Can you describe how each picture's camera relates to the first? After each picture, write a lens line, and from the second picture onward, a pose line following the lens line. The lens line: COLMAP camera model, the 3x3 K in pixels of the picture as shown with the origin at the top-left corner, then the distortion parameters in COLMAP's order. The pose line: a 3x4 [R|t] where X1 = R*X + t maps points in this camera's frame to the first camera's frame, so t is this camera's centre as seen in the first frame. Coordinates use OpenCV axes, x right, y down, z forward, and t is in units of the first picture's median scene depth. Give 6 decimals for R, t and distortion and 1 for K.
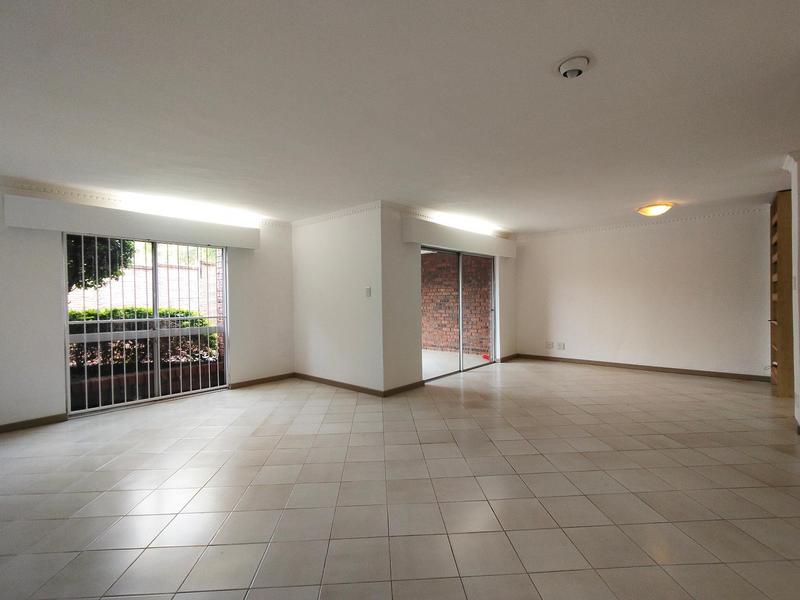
lens RADIAL K [[375.1, 0, 400.0], [0, 375.1, 300.0], [0, 0, 1]] dist [-0.001275, -0.000180]
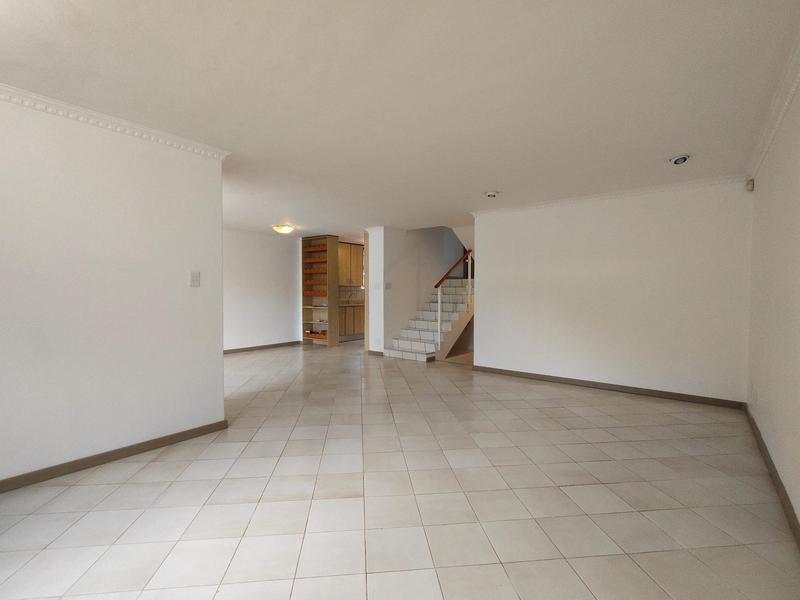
lens RADIAL K [[375.1, 0, 400.0], [0, 375.1, 300.0], [0, 0, 1]] dist [-0.001275, -0.000180]
pose [[-0.043965, -0.011486, 0.998967, -0.747416], [0.003104, 0.999928, 0.011633, 0.006185], [-0.999028, 0.003613, -0.043926, 0.675653]]
